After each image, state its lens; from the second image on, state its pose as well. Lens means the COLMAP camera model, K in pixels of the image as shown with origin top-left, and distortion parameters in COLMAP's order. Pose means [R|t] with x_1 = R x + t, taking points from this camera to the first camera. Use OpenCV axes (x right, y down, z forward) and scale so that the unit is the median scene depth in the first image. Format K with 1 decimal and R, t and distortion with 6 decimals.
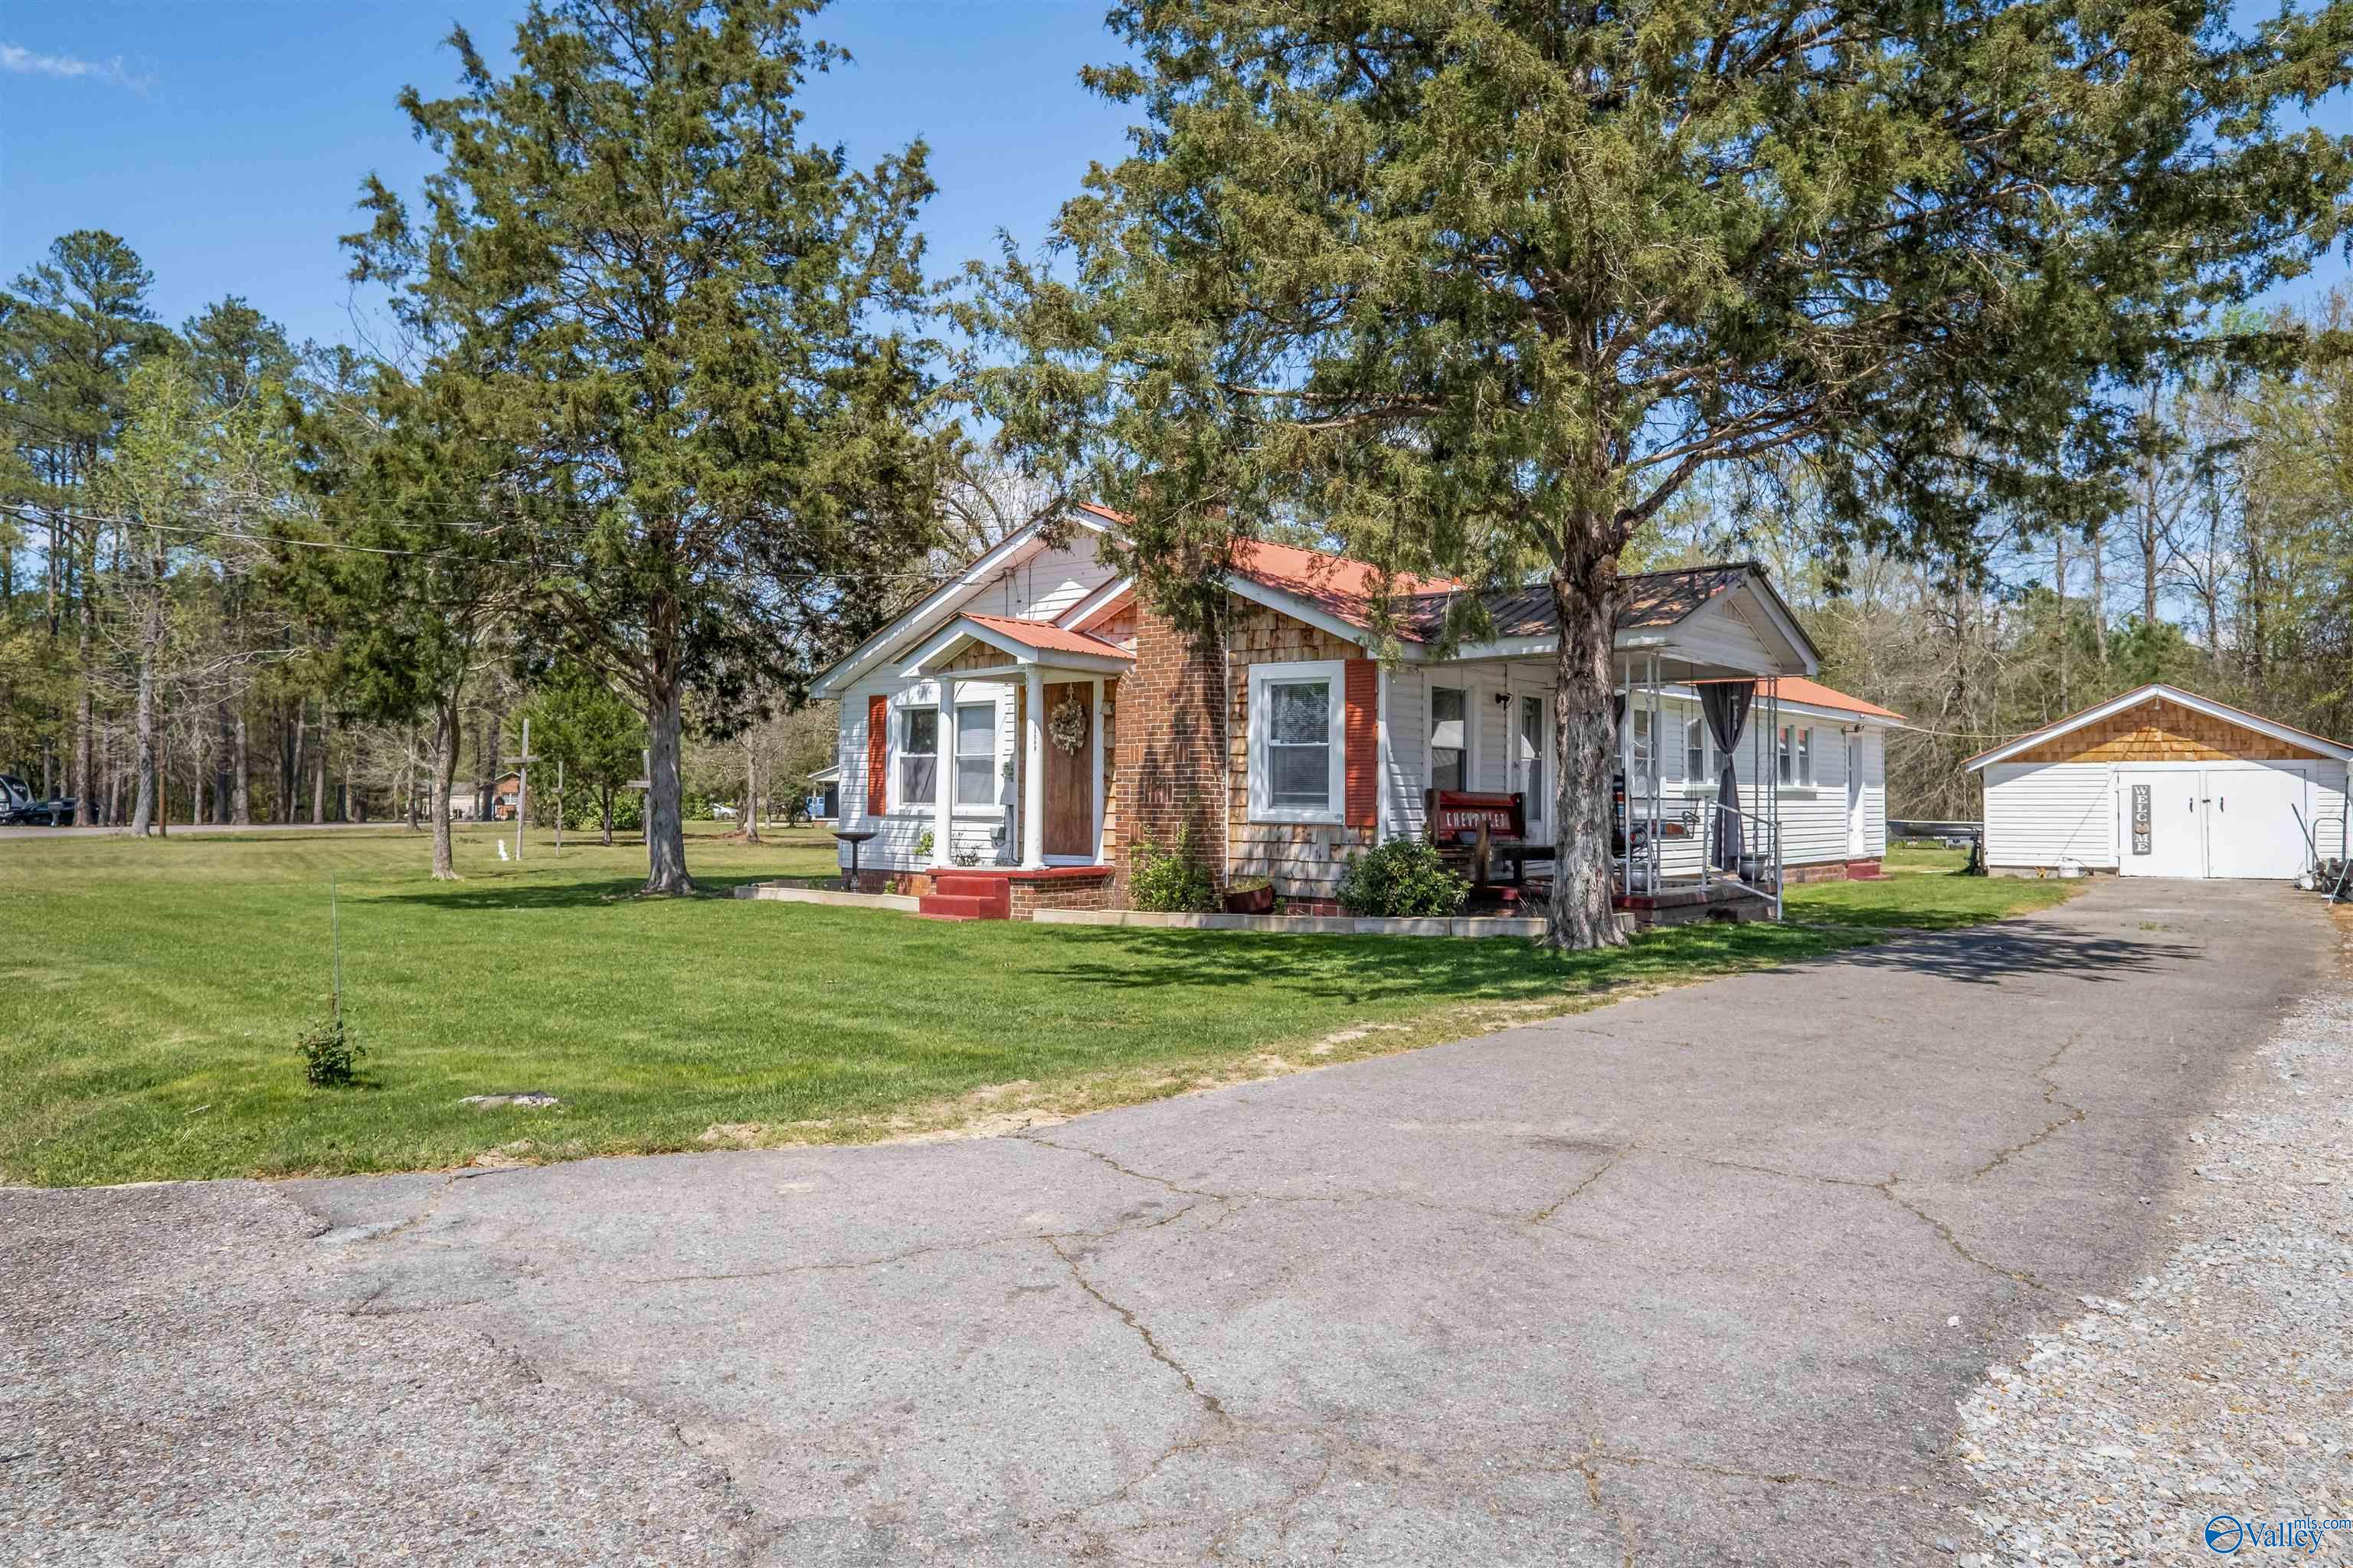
lens RADIAL K [[1586.7, 0, 1182.4], [0, 1586.7, 766.6], [0, 0, 1]] dist [0.019535, -0.010362]
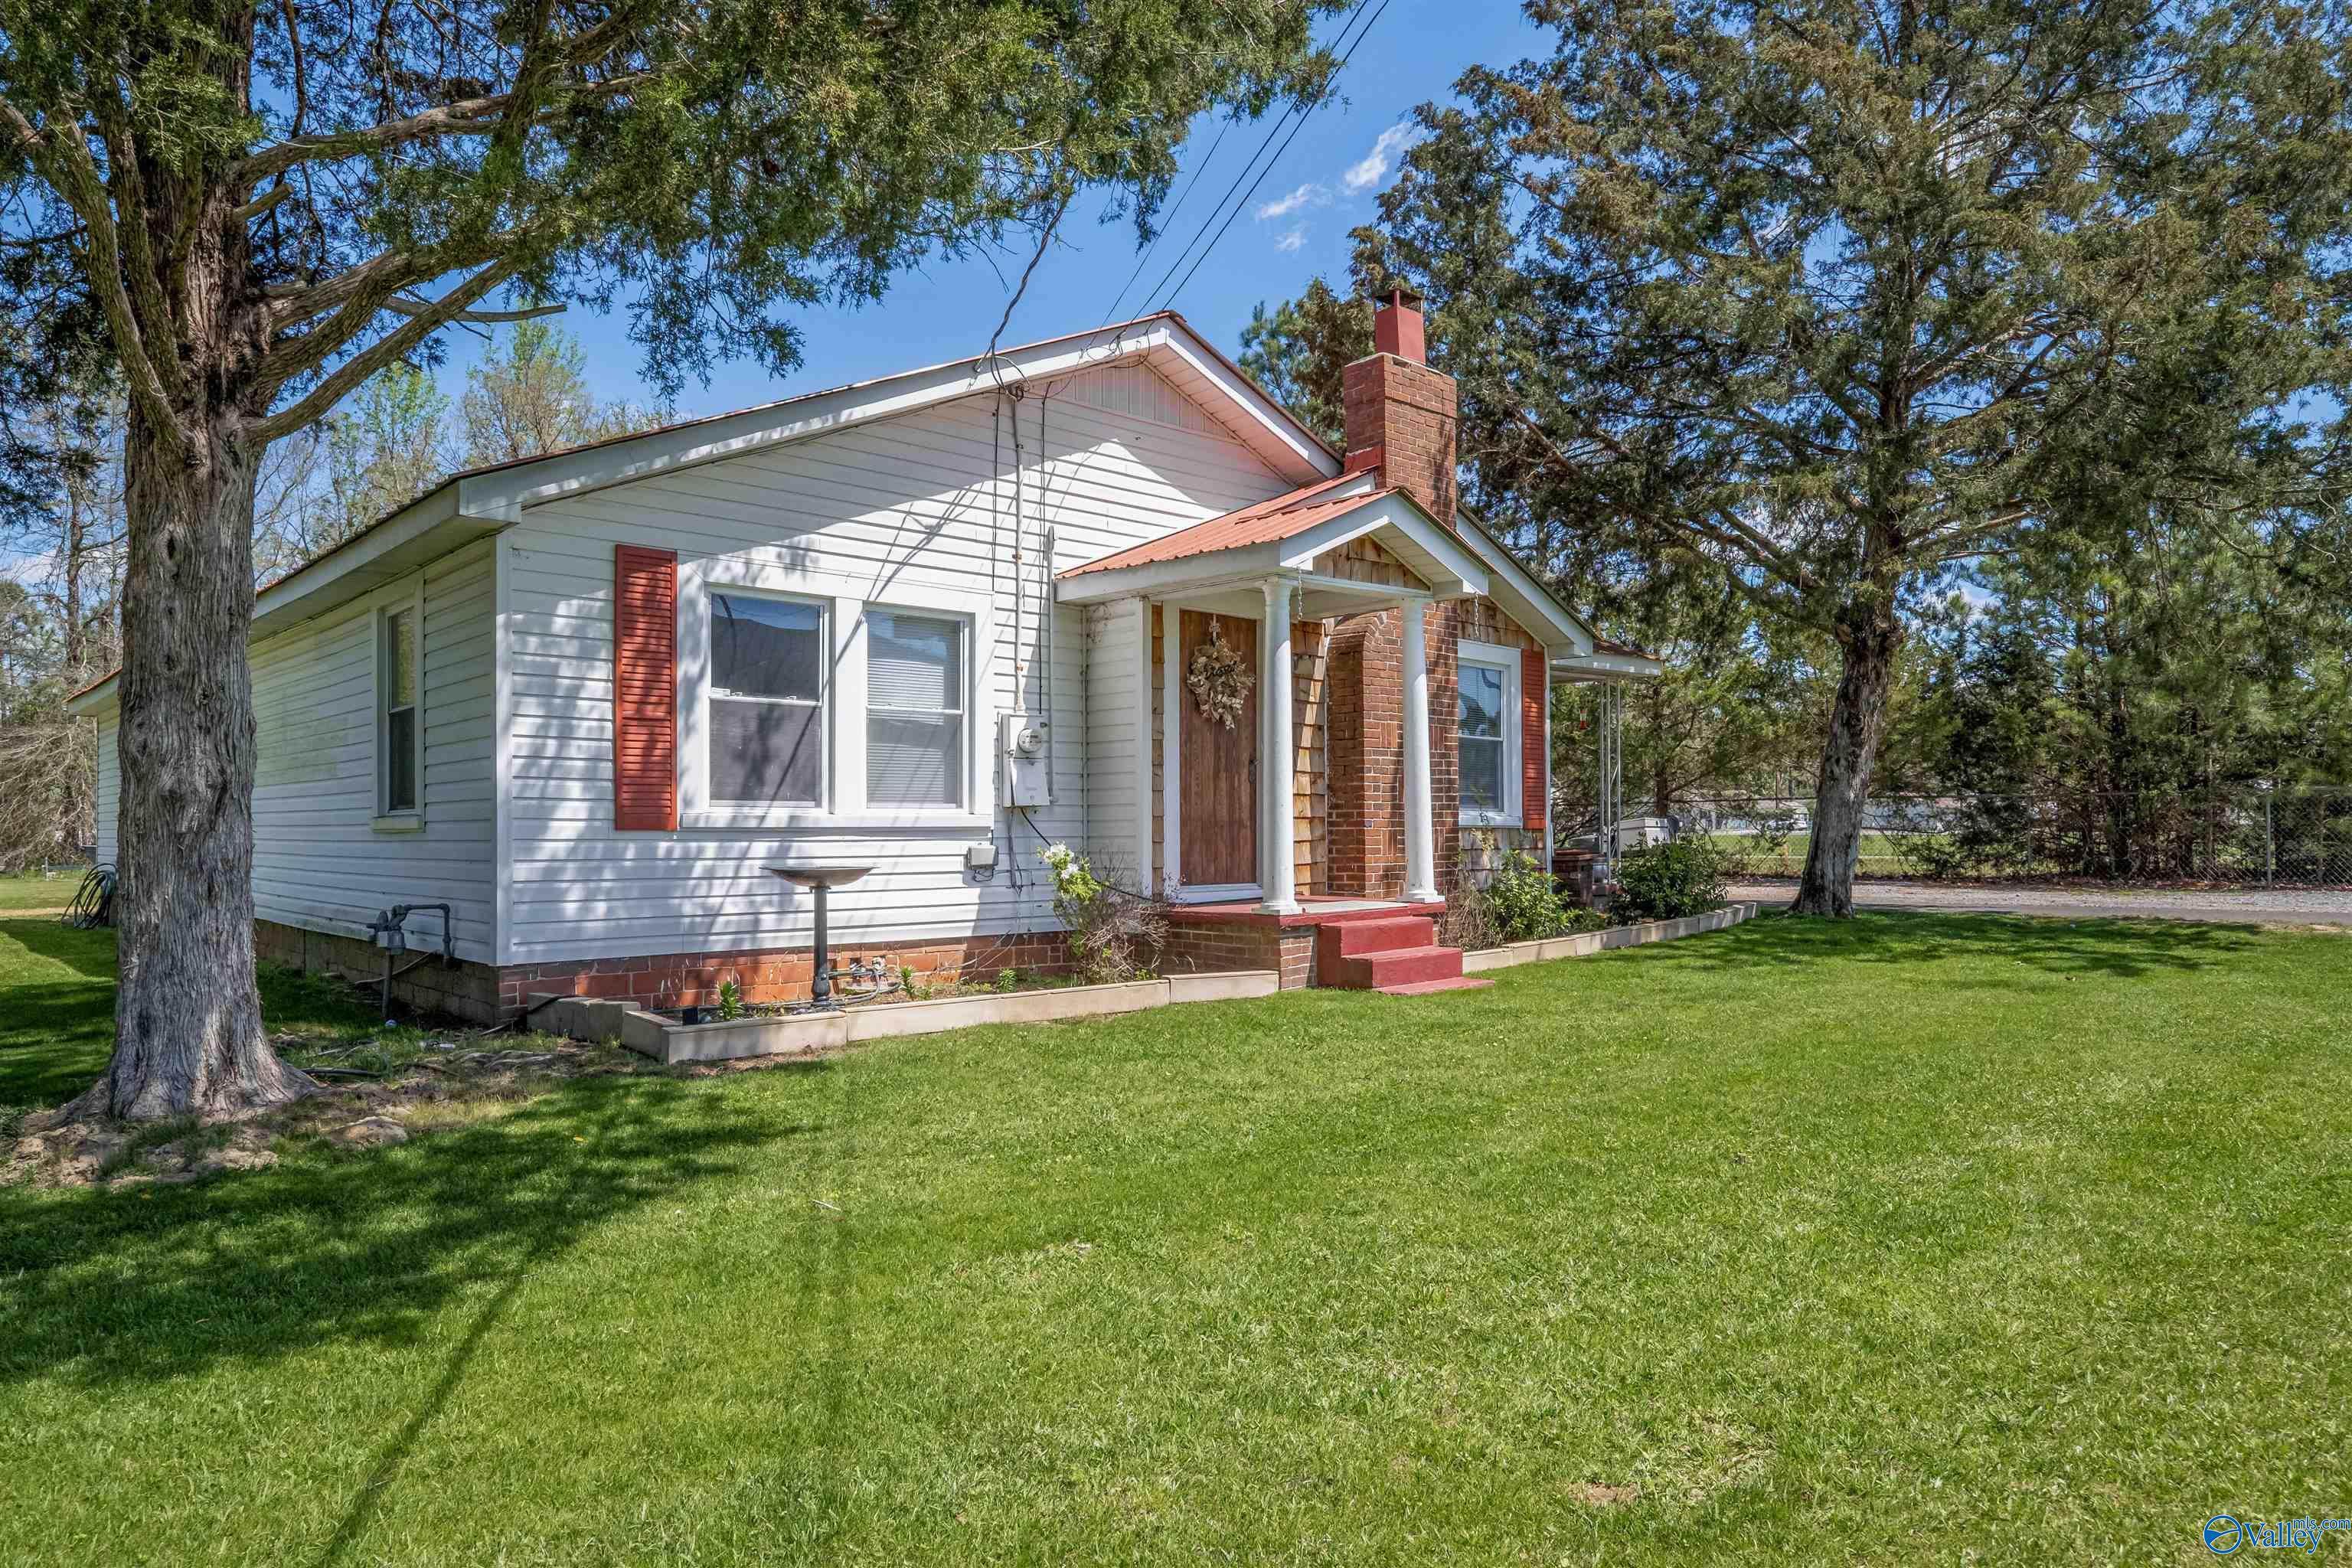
lens RADIAL K [[1457.4, 0, 1193.5], [0, 1457.4, 826.2], [0, 0, 1]] dist [-0.001292, -0.000009]
pose [[0.125546, -0.003041, 0.992083, -0.584576], [-0.016468, 0.999851, 0.005148, 0.026354], [-0.991951, -0.016984, 0.125477, 0.835364]]
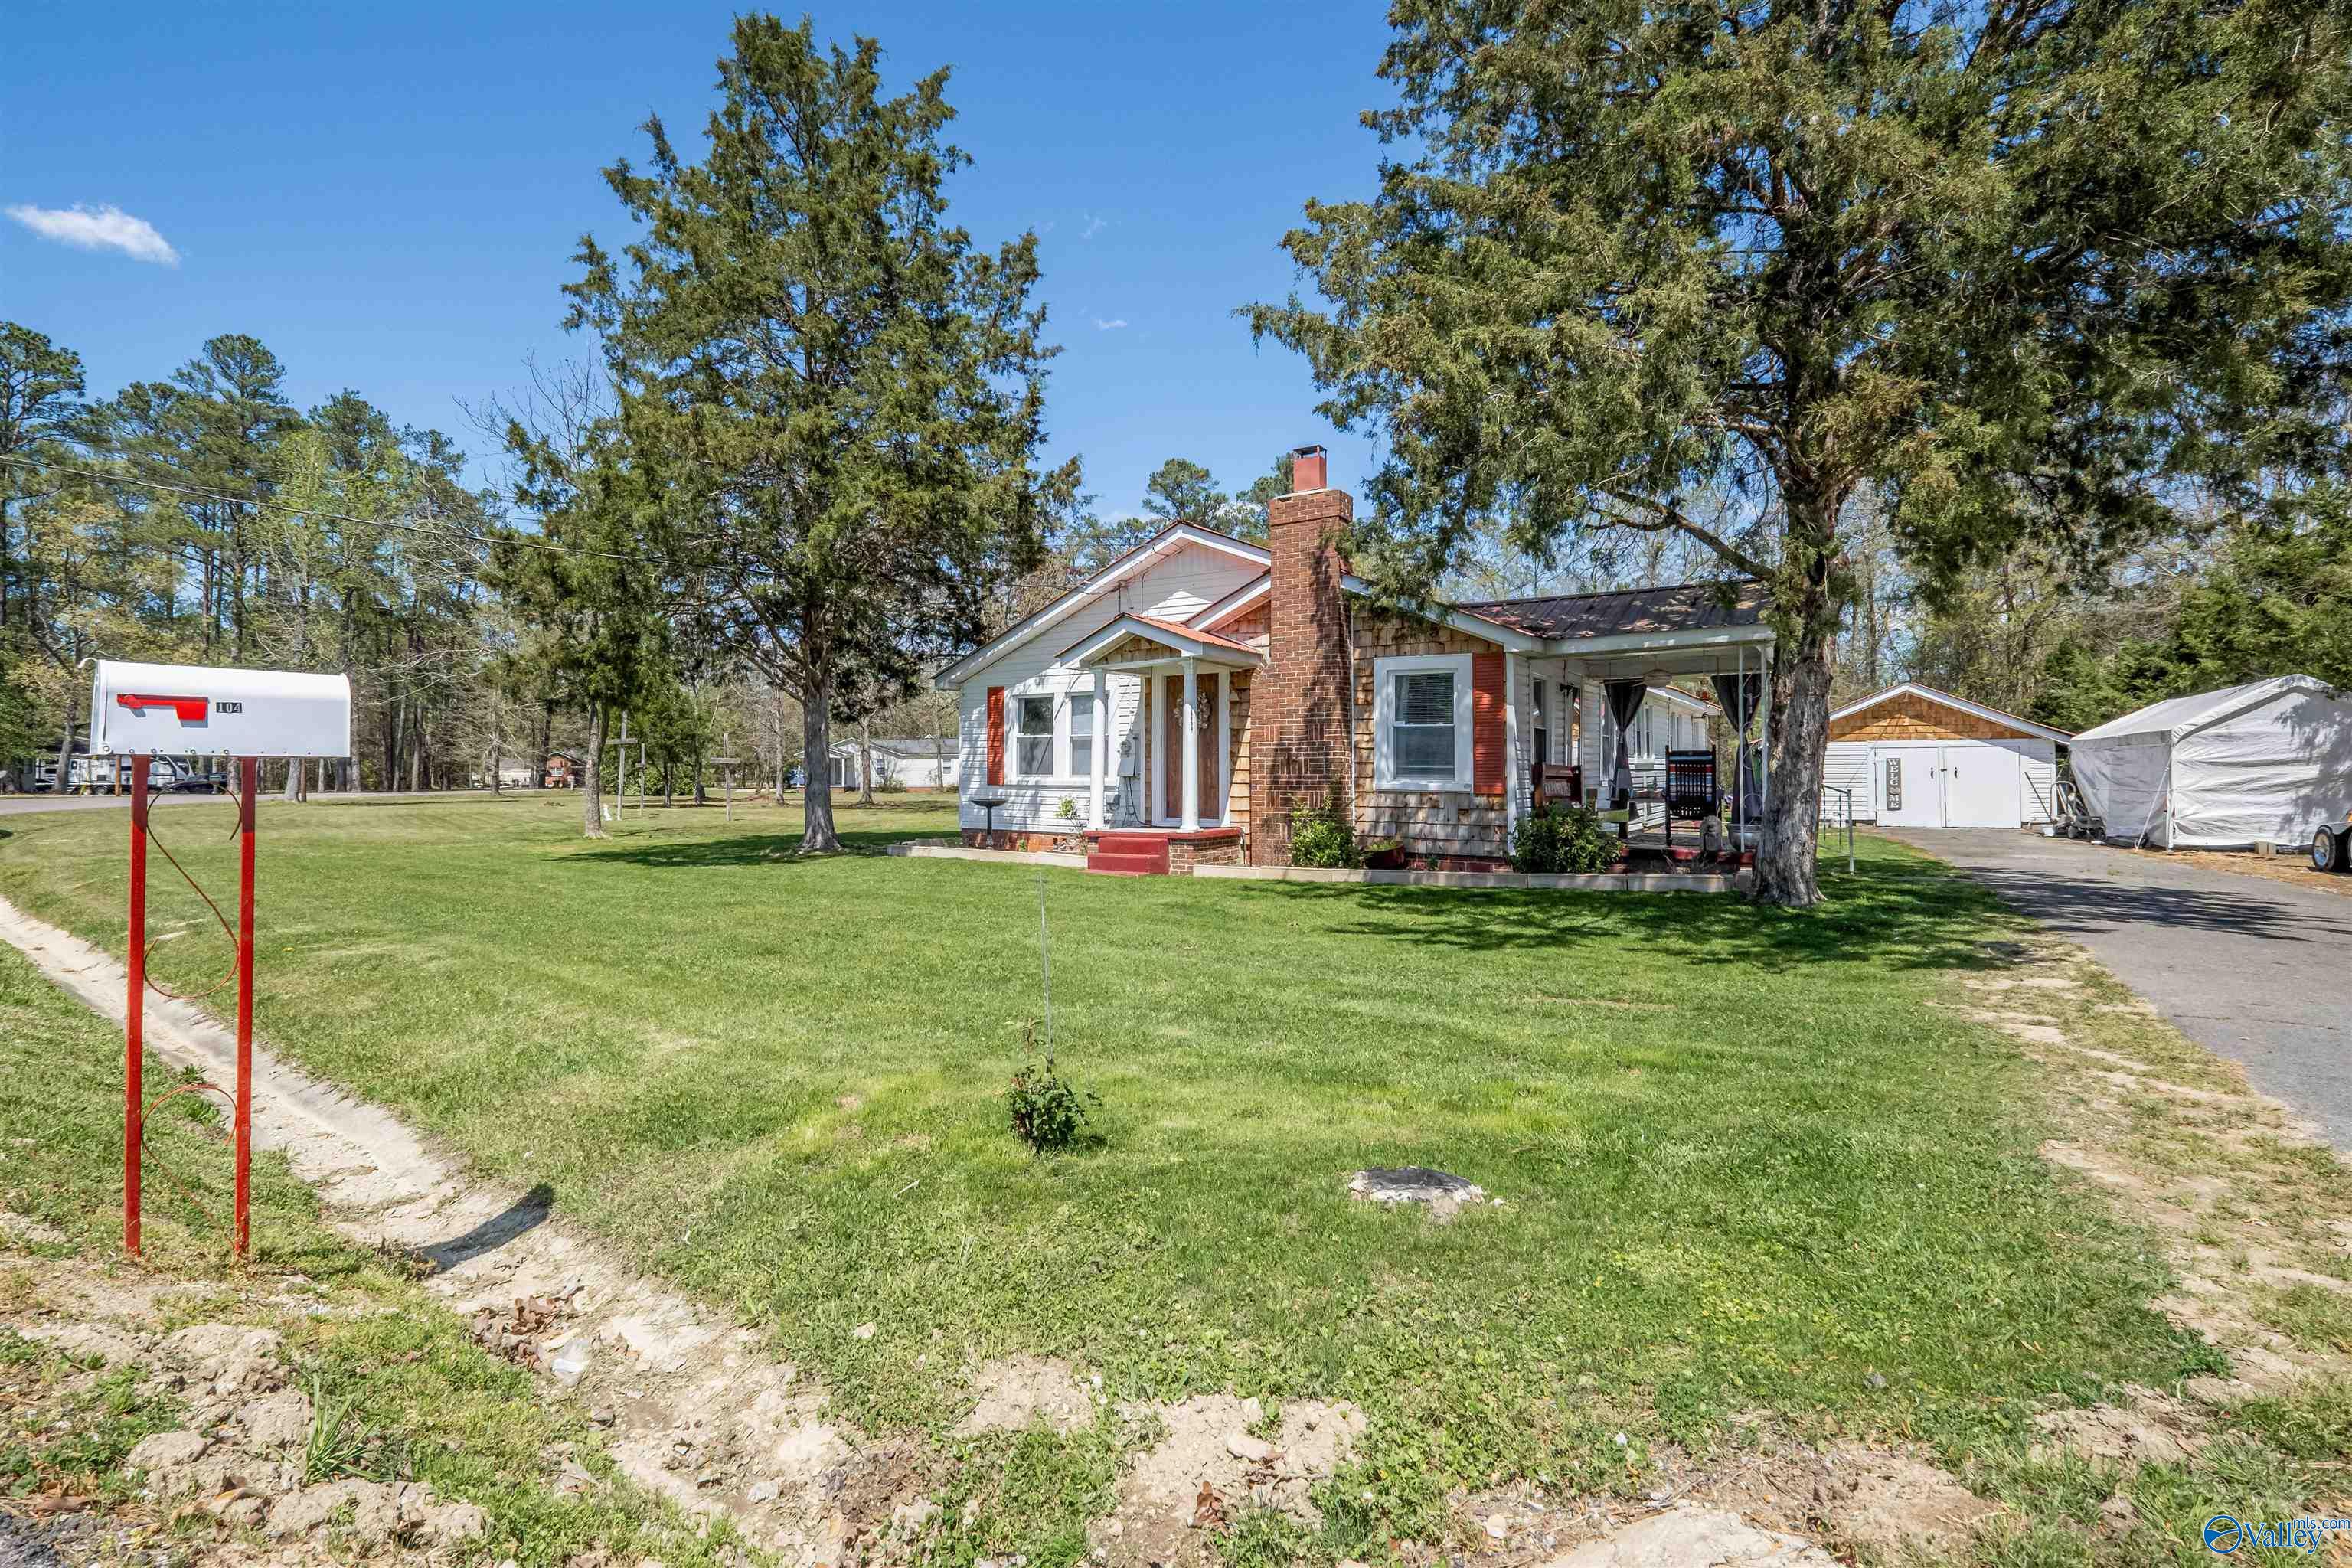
lens RADIAL K [[1109.5, 0, 1106.7], [0, 1109.5, 750.3], [0, 0, 1]] dist [0.013015, -0.000647]
pose [[0.997147, -0.001687, 0.075460, -0.178170], [0.001489, 0.999995, 0.002675, 0.001744], [-0.075465, -0.002555, 0.997145, 0.150039]]
